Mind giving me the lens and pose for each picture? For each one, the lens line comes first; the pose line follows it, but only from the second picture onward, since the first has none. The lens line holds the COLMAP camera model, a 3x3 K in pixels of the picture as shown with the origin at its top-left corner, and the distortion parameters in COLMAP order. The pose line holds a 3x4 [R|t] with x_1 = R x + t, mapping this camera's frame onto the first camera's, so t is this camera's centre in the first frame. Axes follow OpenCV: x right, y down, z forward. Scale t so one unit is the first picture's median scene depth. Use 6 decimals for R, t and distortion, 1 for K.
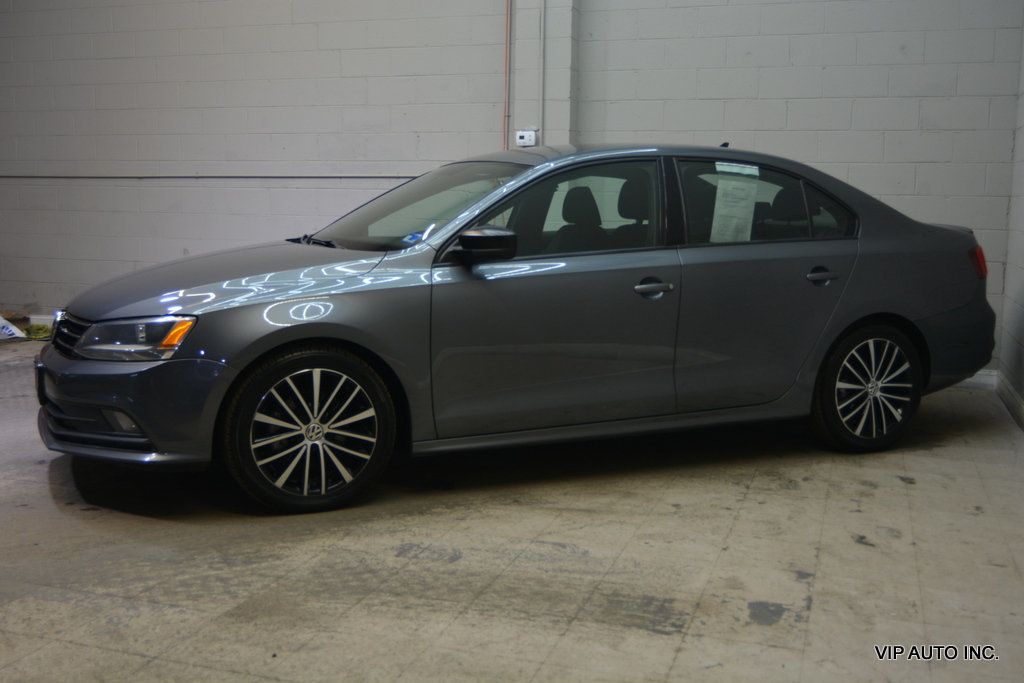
lens RADIAL K [[1141.6, 0, 512.1], [0, 1141.6, 342.9], [0, 0, 1]] dist [-0.019542, 0.000000]
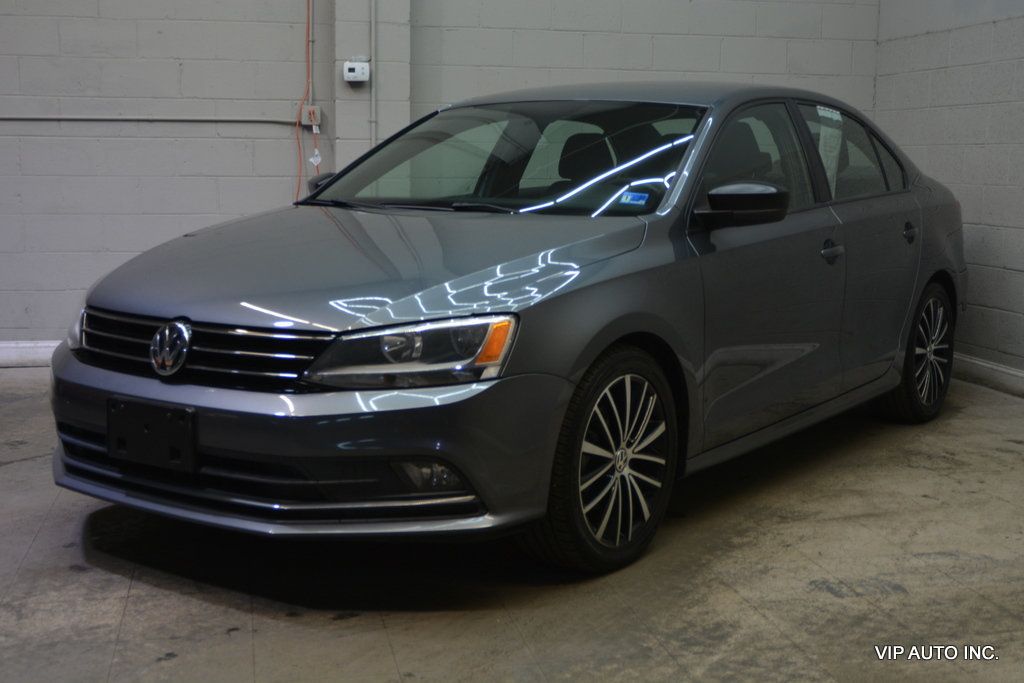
lens RADIAL K [[1383.8, 0, 511.4], [0, 1383.8, 341.0], [0, 0, 1]] dist [-0.033906, 0.000000]
pose [[0.849122, -0.074286, 0.522947, -0.719446], [0.068827, 0.997181, 0.029897, -0.032248], [-0.523694, 0.010607, 0.851841, 0.269638]]
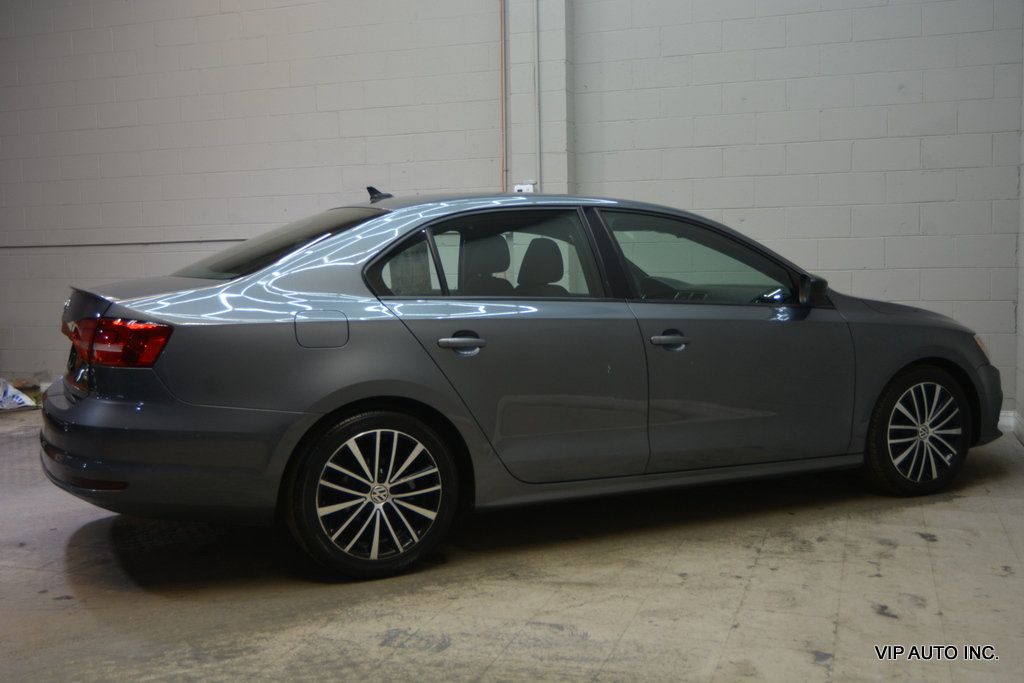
lens RADIAL K [[1100.2, 0, 513.3], [0, 1100.2, 339.0], [0, 0, 1]] dist [-0.011733, 0.000000]
pose [[0.999332, -0.032889, -0.015941, 0.024971], [0.032159, 0.998511, -0.044070, -0.016577], [0.017367, 0.043528, 0.998901, 0.083669]]
